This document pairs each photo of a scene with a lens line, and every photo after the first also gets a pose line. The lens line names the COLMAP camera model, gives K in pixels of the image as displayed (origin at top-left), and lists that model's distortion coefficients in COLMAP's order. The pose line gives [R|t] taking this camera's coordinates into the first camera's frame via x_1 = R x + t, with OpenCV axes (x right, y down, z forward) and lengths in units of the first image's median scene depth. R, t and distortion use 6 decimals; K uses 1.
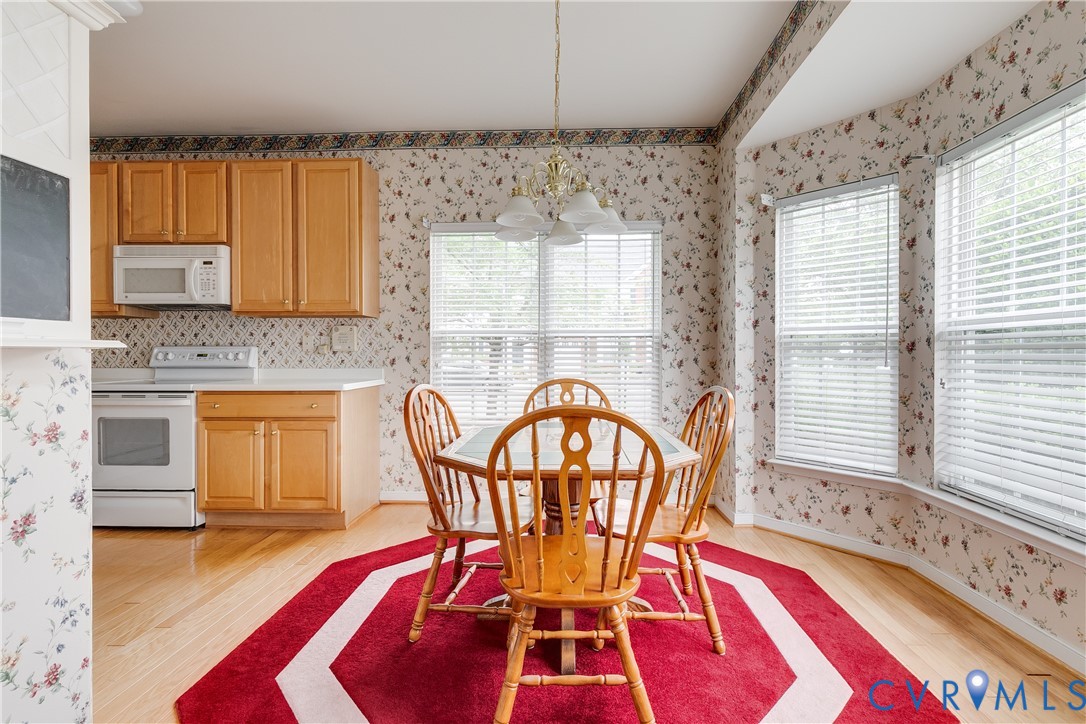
lens RADIAL K [[492.1, 0, 556.8], [0, 492.1, 355.8], [0, 0, 1]] dist [0.005205, -0.000543]
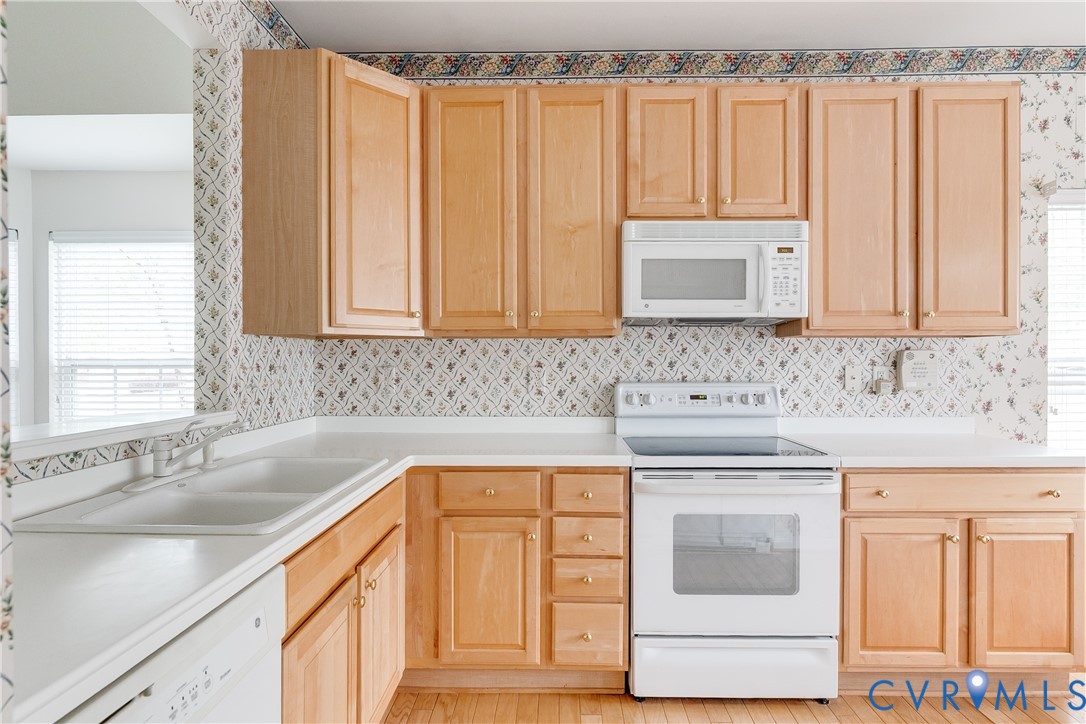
lens RADIAL K [[560.0, 0, 546.1], [0, 560.0, 362.6], [0, 0, 1]] dist [-0.000926, -0.000849]
pose [[0.999750, -0.001198, 0.022346, -0.936375], [0.001218, 0.999999, -0.000846, -0.045347], [-0.022345, 0.000873, 0.999750, 0.291873]]
